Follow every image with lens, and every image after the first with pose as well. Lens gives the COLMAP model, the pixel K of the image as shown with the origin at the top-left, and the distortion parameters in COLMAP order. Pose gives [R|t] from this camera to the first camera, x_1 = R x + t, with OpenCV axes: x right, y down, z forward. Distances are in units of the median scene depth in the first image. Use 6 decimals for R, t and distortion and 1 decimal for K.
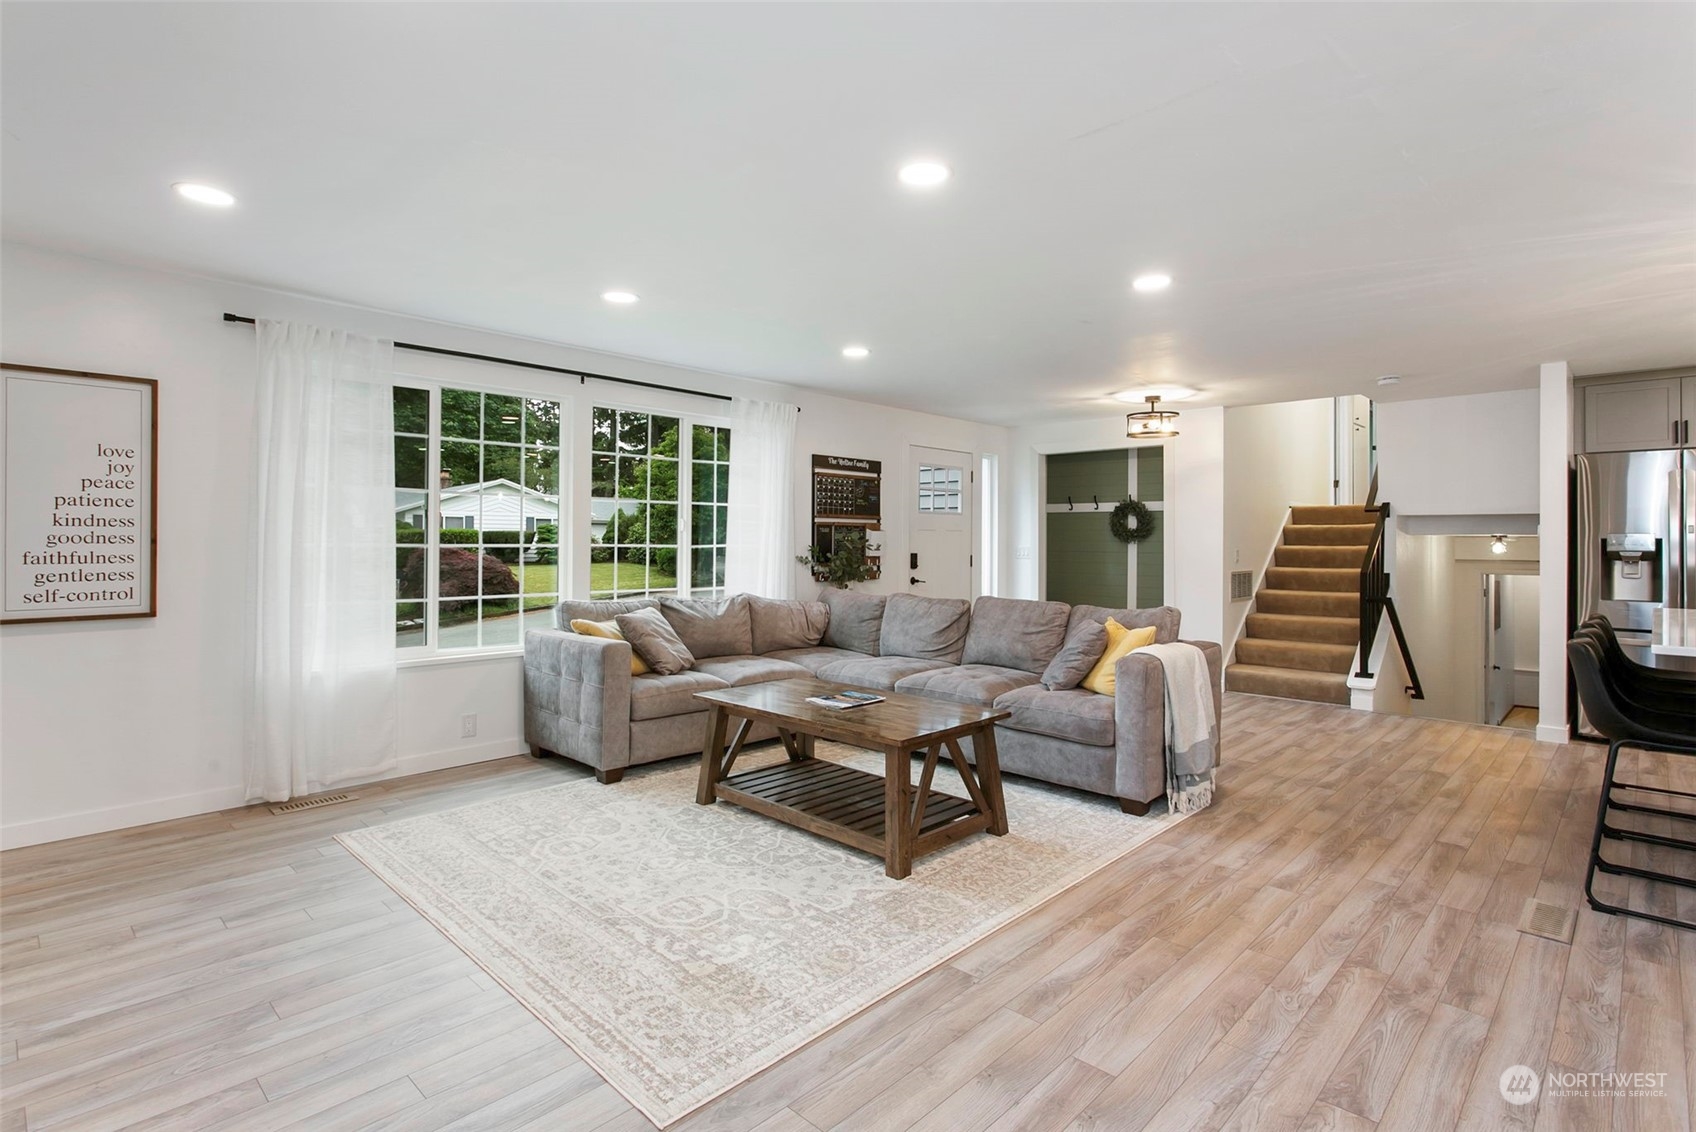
lens RADIAL K [[830.9, 0, 839.6], [0, 830.9, 542.0], [0, 0, 1]] dist [0.003808, 0.002053]
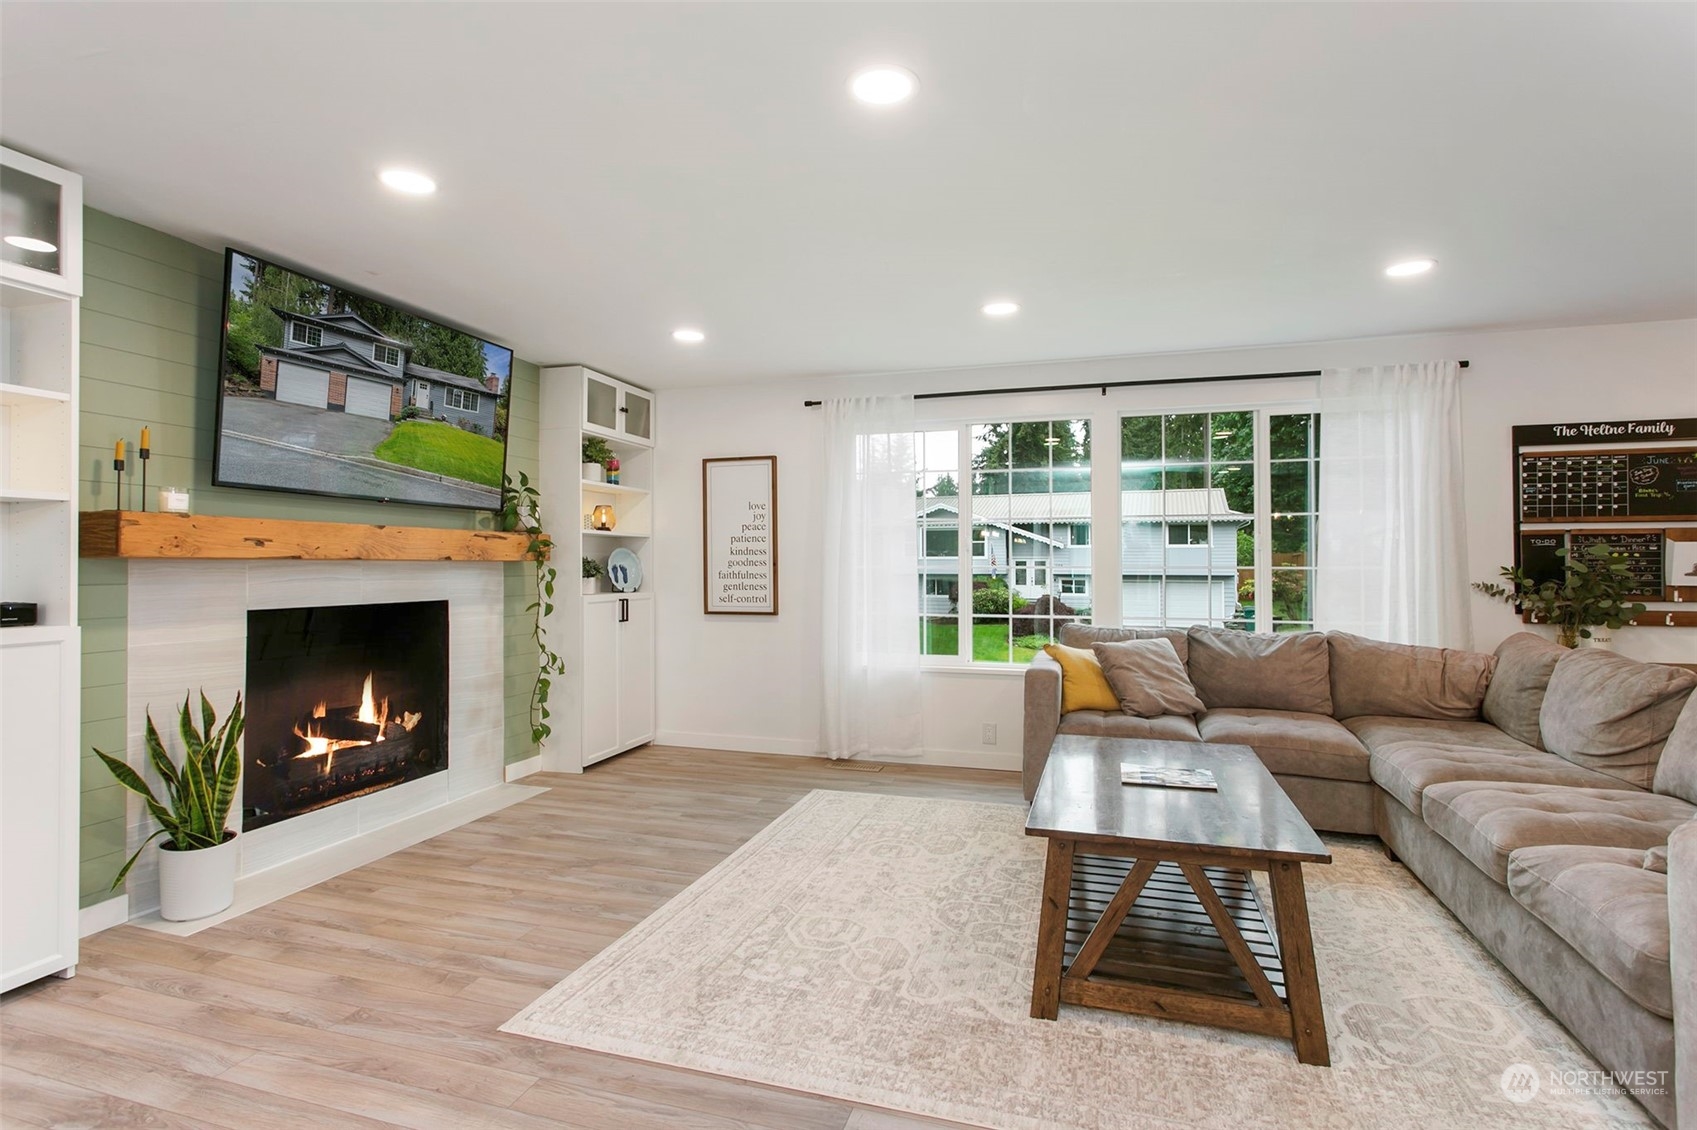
lens RADIAL K [[831.4, 0, 849.7], [0, 831.4, 564.3], [0, 0, 1]] dist [0.003808, 0.002053]
pose [[0.454989, -0.006297, -0.890475, 0.559205], [0.002253, 0.999980, -0.005920, 0.008296], [0.890494, 0.000688, 0.454994, 0.442819]]
